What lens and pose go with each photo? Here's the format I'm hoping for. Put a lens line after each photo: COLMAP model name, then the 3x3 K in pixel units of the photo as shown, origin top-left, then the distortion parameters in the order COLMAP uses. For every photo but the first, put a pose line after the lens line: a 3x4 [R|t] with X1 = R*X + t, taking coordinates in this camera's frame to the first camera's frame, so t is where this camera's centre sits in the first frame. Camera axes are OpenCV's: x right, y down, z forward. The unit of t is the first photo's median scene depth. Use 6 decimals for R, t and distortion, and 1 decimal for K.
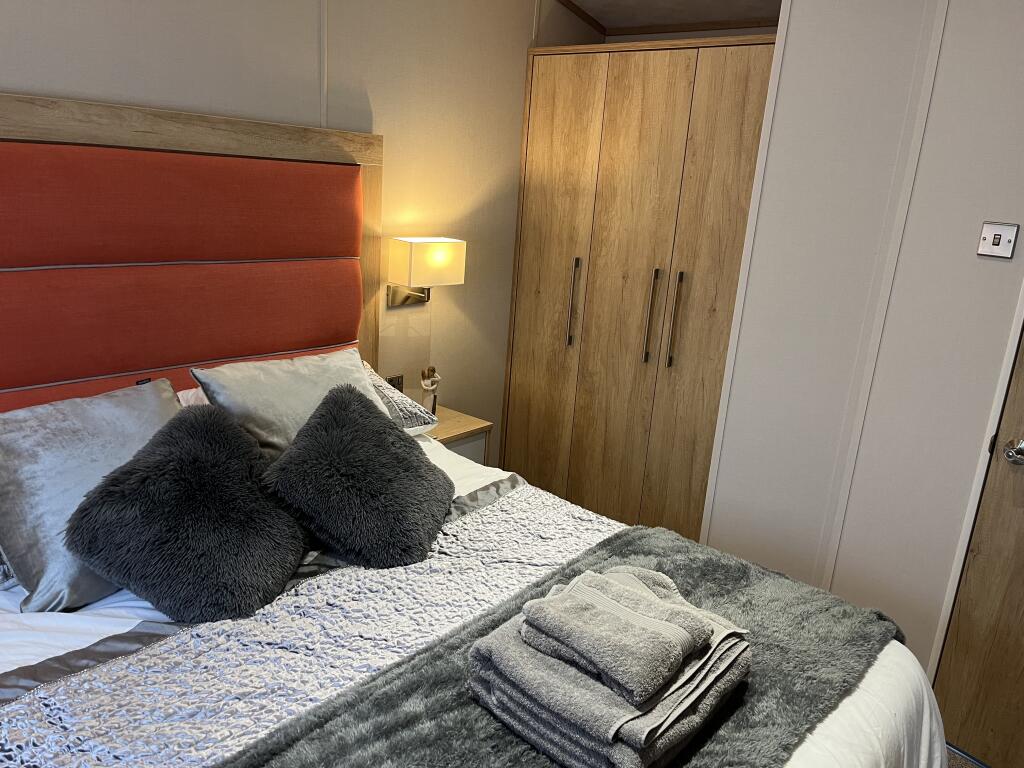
lens RADIAL K [[772.7, 0, 517.3], [0, 772.7, 386.8], [0, 0, 1]] dist [0.067589, -0.086811]
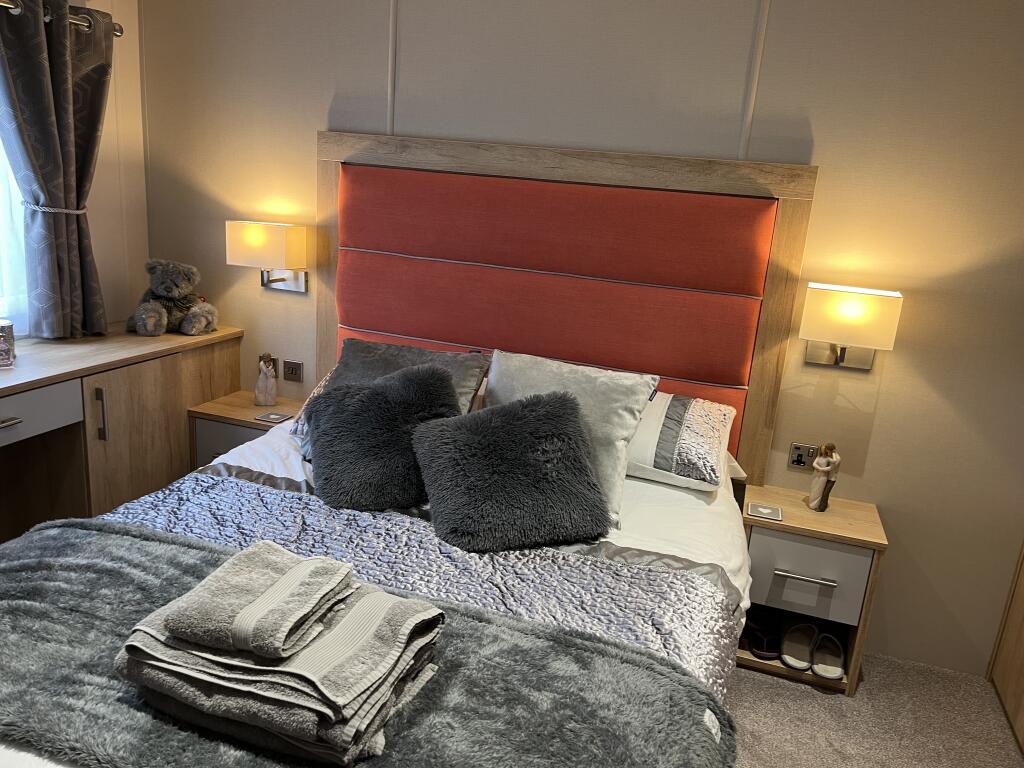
lens RADIAL K [[772.7, 0, 518.7], [0, 772.7, 382.3], [0, 0, 1]] dist [0.067589, -0.086811]
pose [[0.379805, 0.199610, -0.903274, 0.636175], [-0.295196, 0.951544, 0.086155, -0.078874], [0.876703, 0.233921, 0.420325, 0.459119]]
